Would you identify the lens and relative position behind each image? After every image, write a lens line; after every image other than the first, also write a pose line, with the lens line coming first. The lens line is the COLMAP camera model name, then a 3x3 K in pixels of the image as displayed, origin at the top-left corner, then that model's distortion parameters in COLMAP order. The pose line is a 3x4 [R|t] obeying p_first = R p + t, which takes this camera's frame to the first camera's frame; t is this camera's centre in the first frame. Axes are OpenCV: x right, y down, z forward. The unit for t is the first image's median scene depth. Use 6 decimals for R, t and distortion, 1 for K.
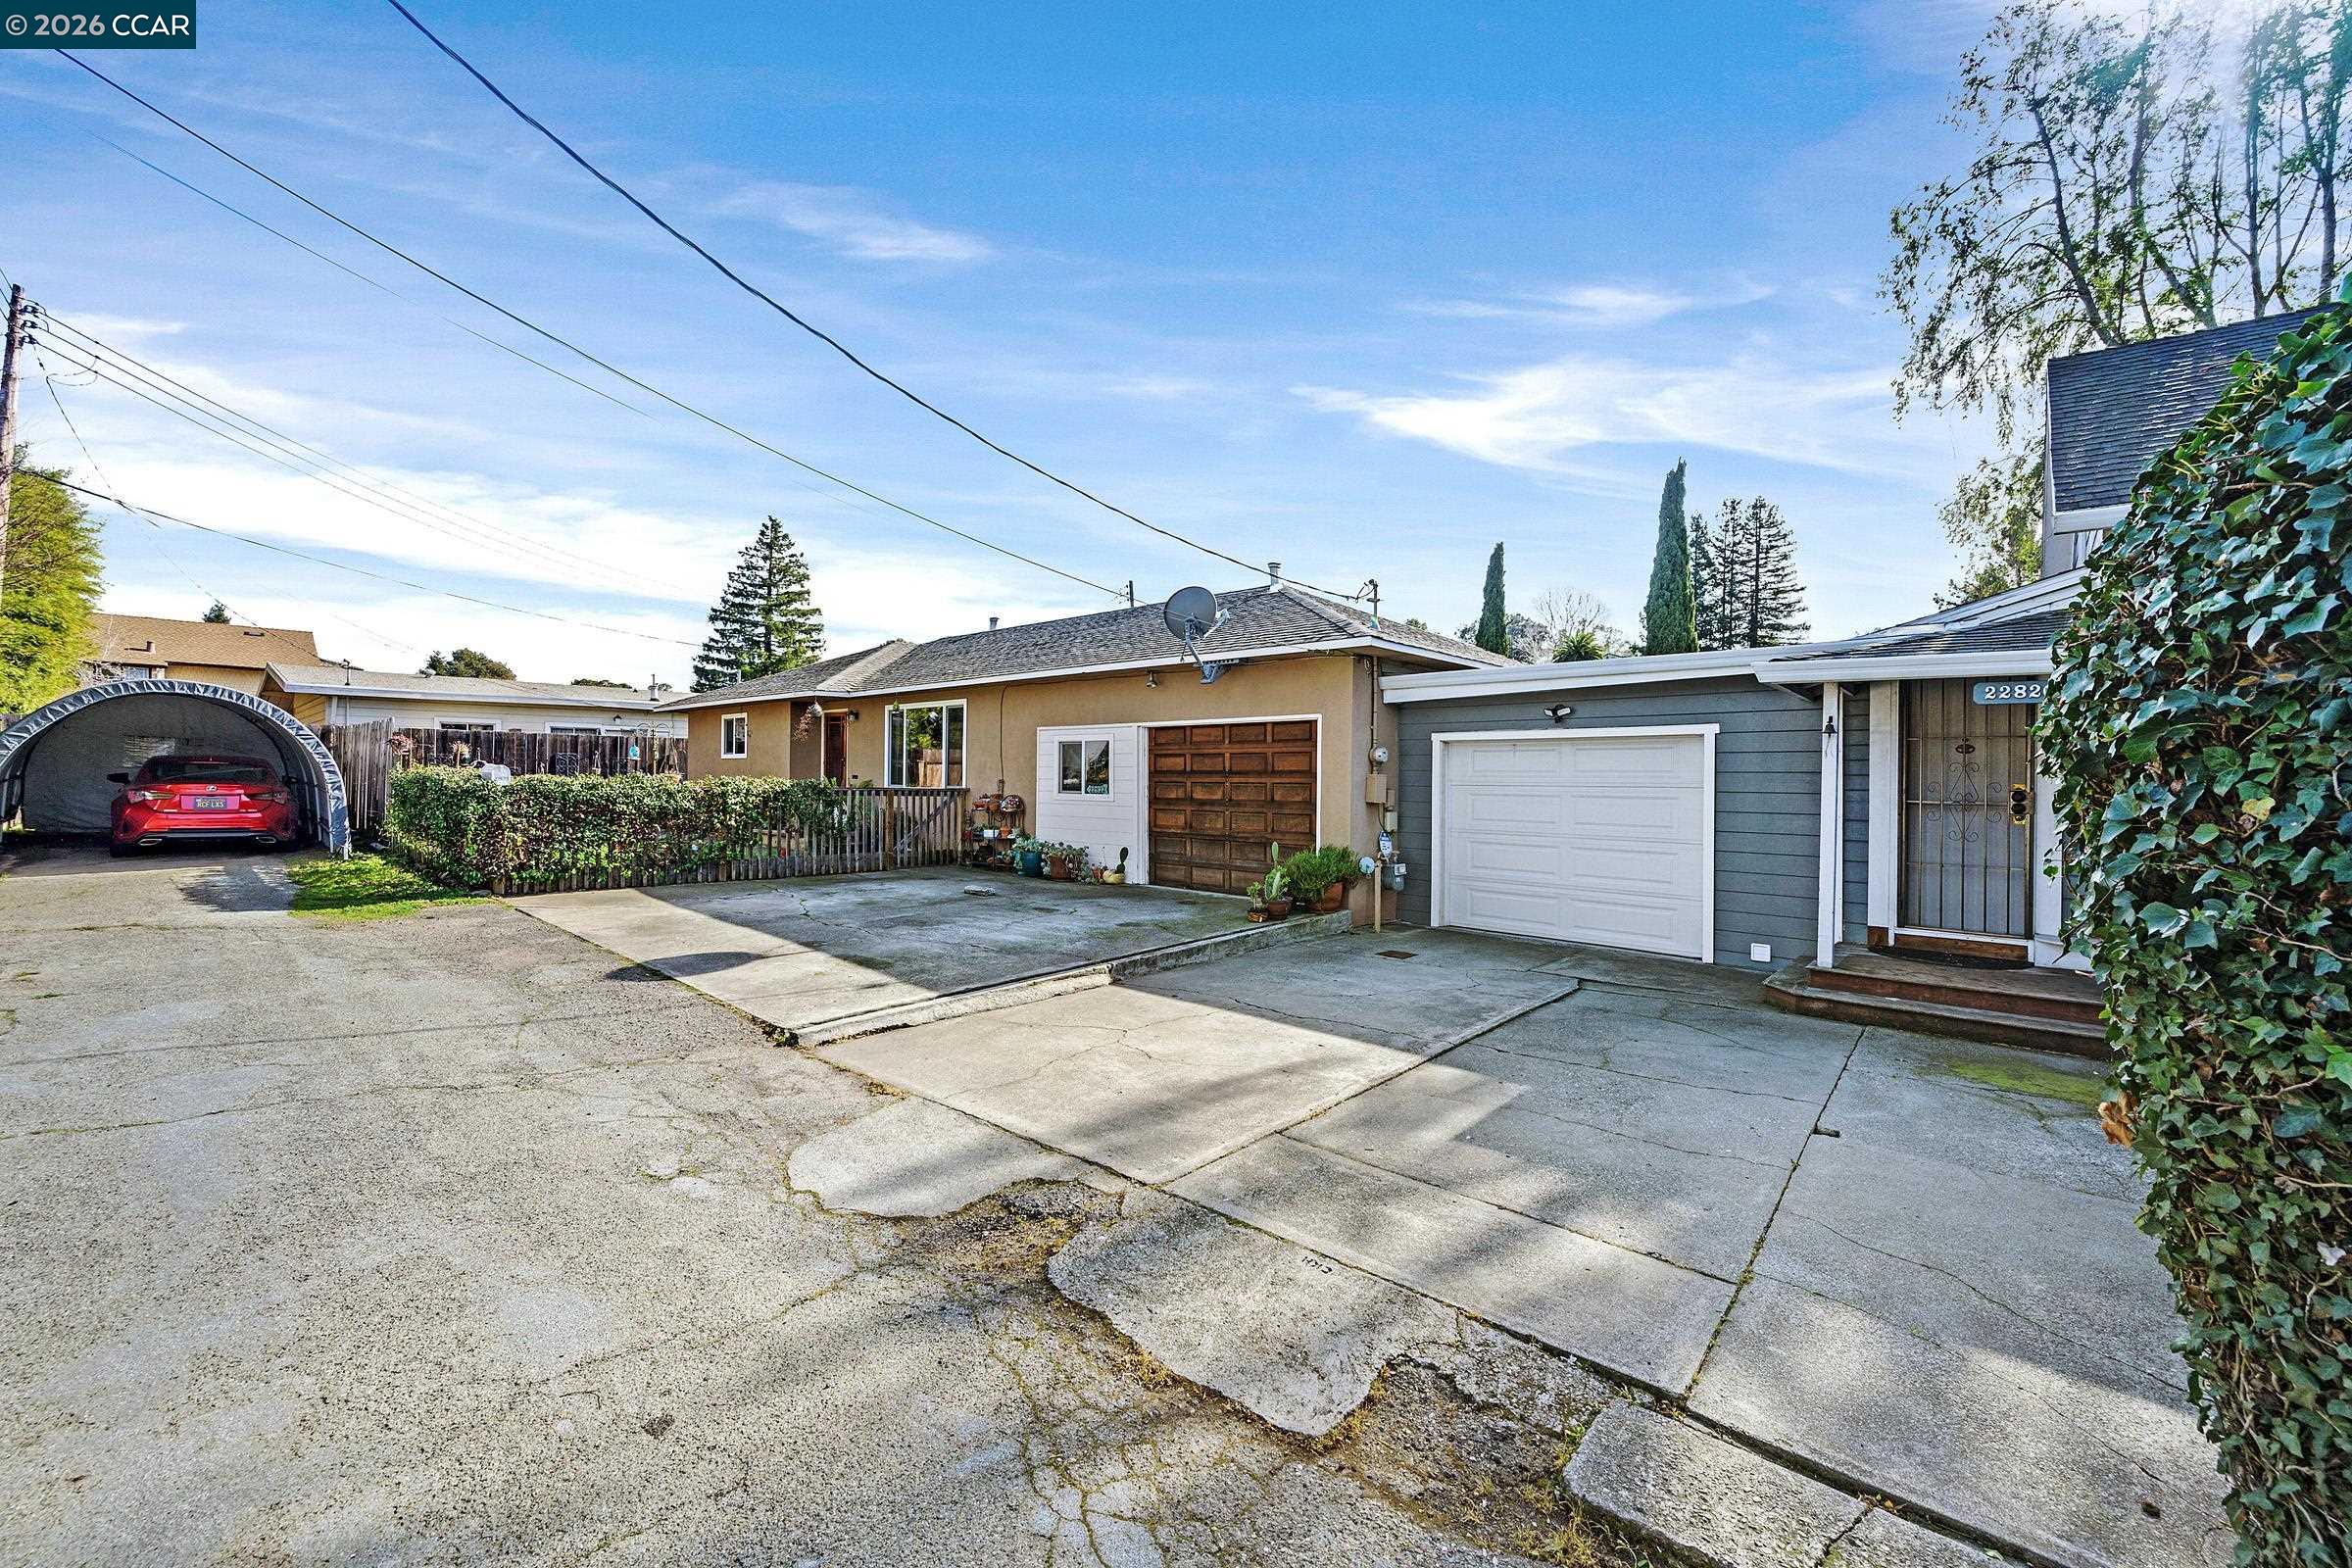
lens RADIAL K [[932.5, 0, 1184.0], [0, 932.5, 778.5], [0, 0, 1]] dist [-0.006901, 0.000149]
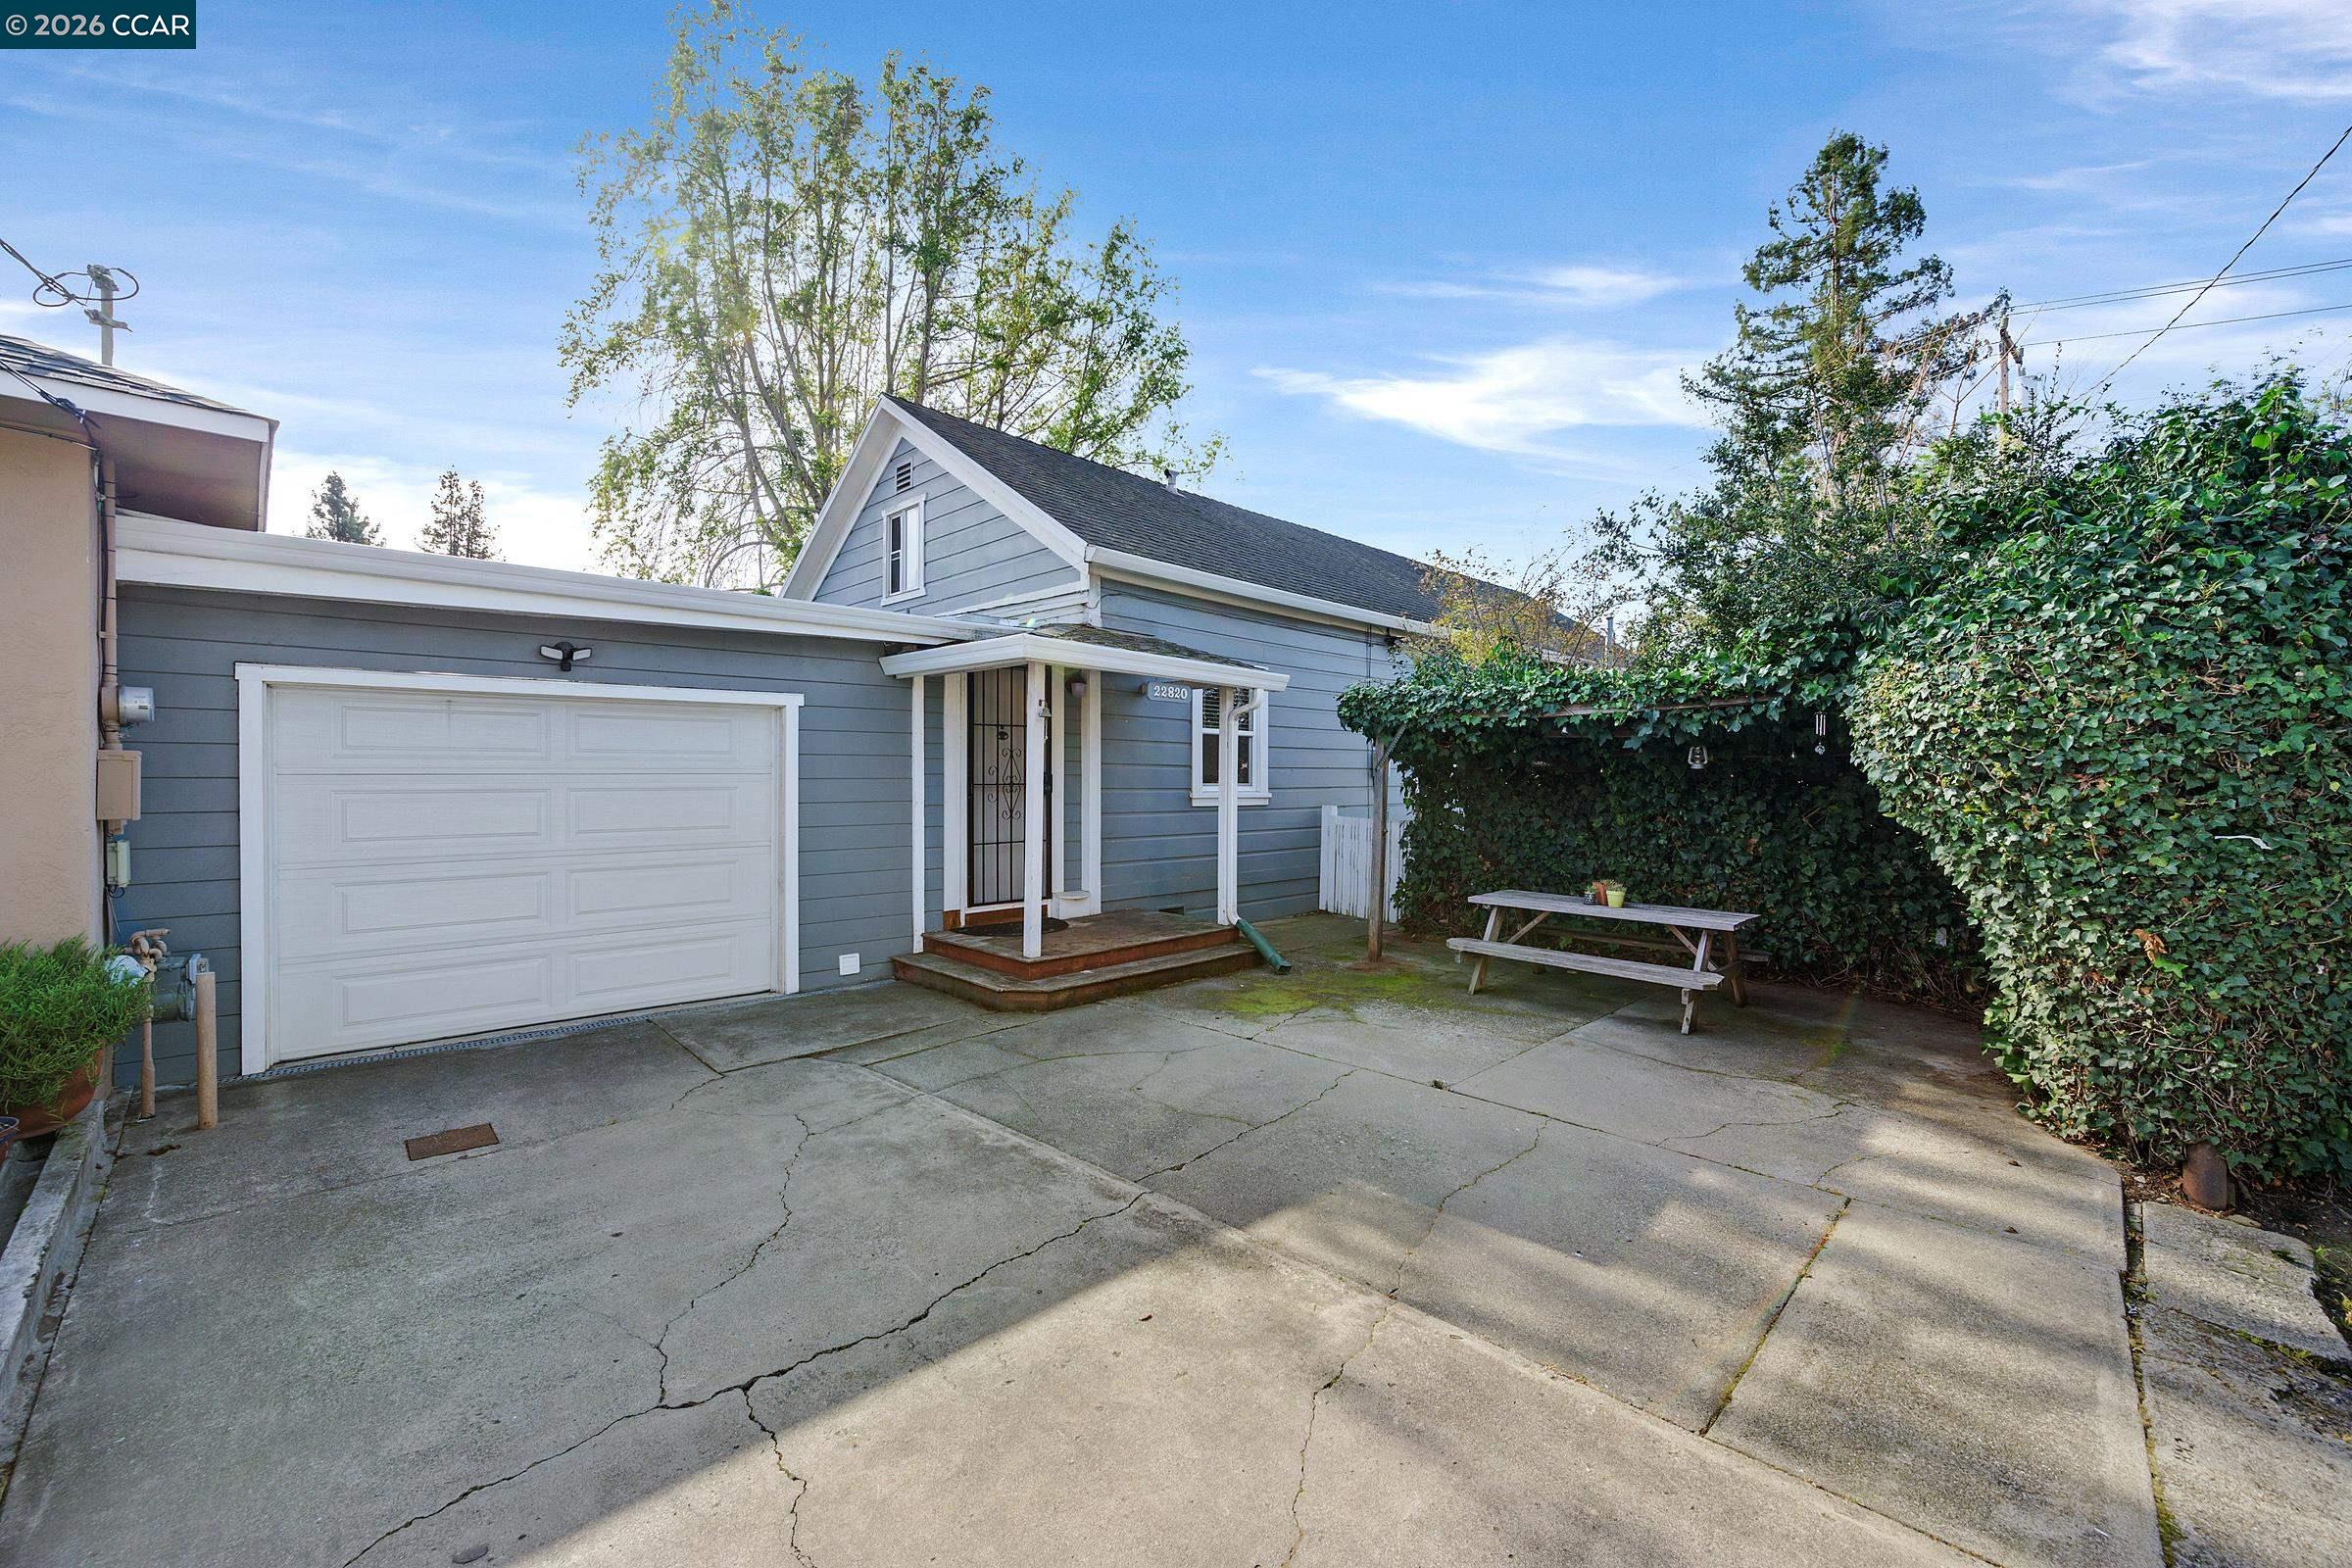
lens RADIAL K [[932.5, 0, 1180.5], [0, 932.5, 783.1], [0, 0, 1]] dist [-0.006901, 0.000149]
pose [[0.051159, -0.023192, 0.998421, -0.150875], [-0.004771, 0.999713, 0.023466, -0.001642], [-0.998679, -0.005964, 0.051034, 0.439360]]
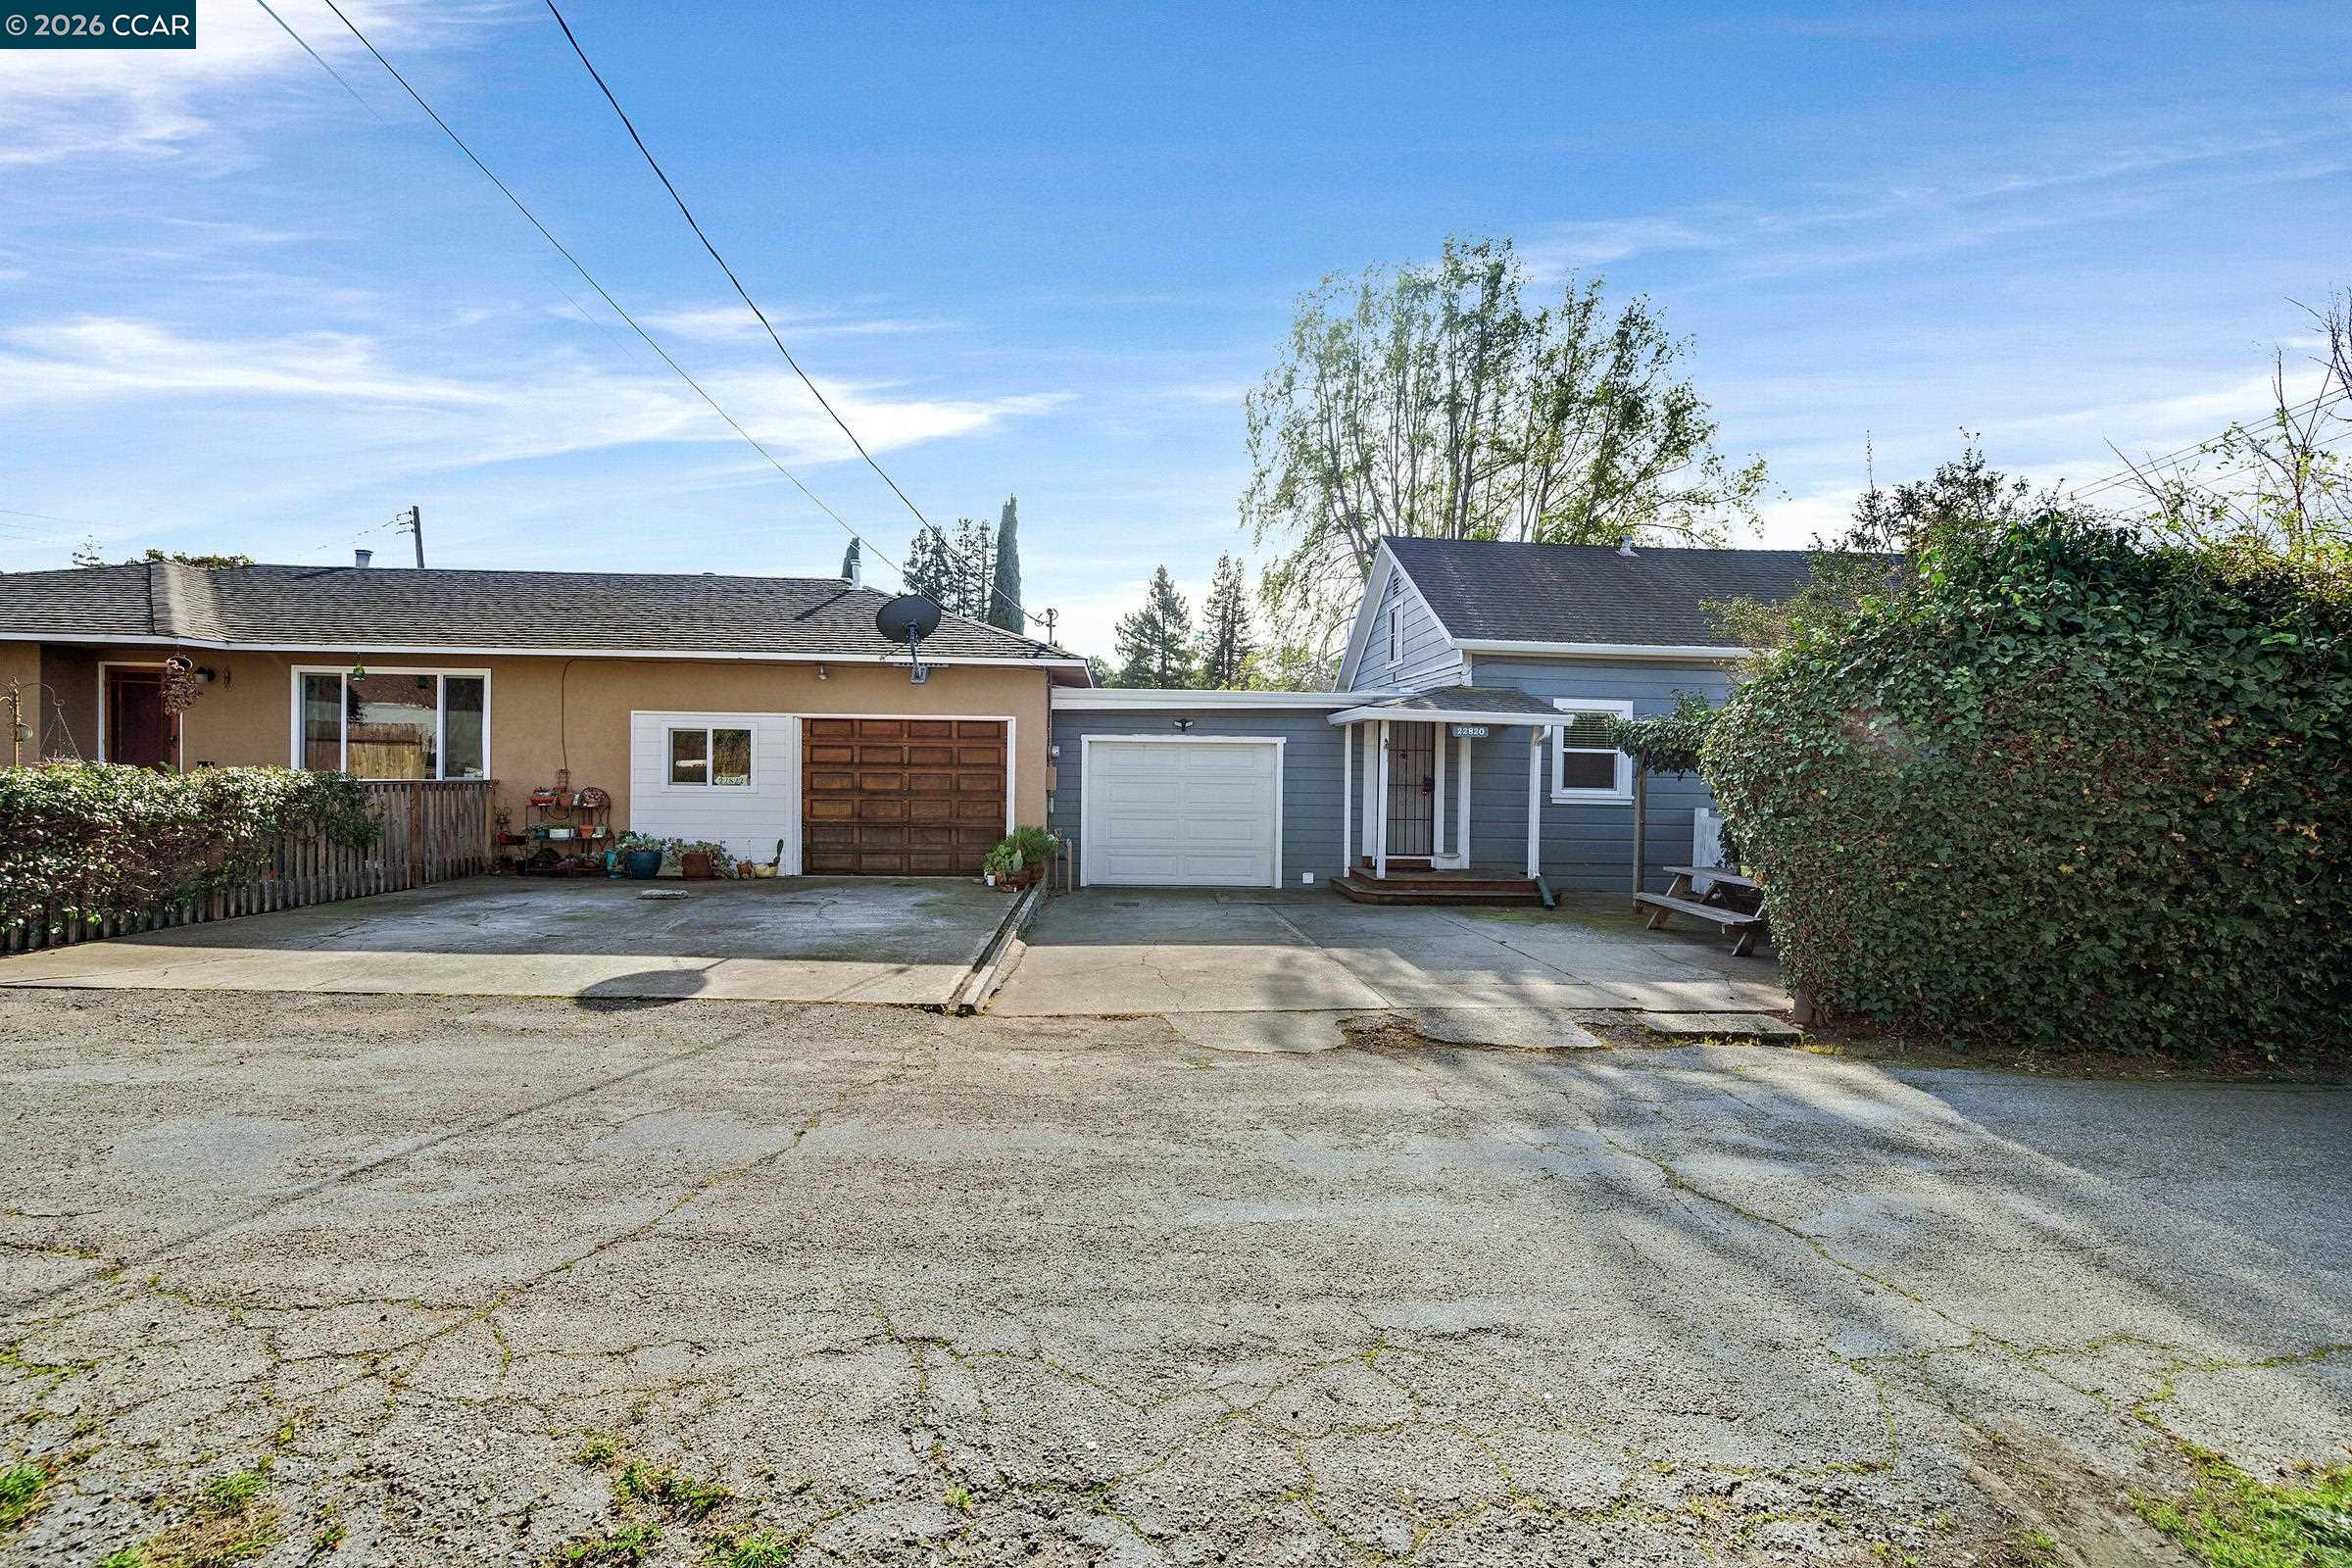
lens RADIAL K [[932.5, 0, 1183.5], [0, 932.5, 781.5], [0, 0, 1]] dist [-0.006901, 0.000149]
pose [[0.697698, -0.010337, 0.716317, -0.477244], [-0.006167, 0.999772, 0.020435, -0.010089], [-0.716366, -0.018675, 0.697475, 0.010958]]
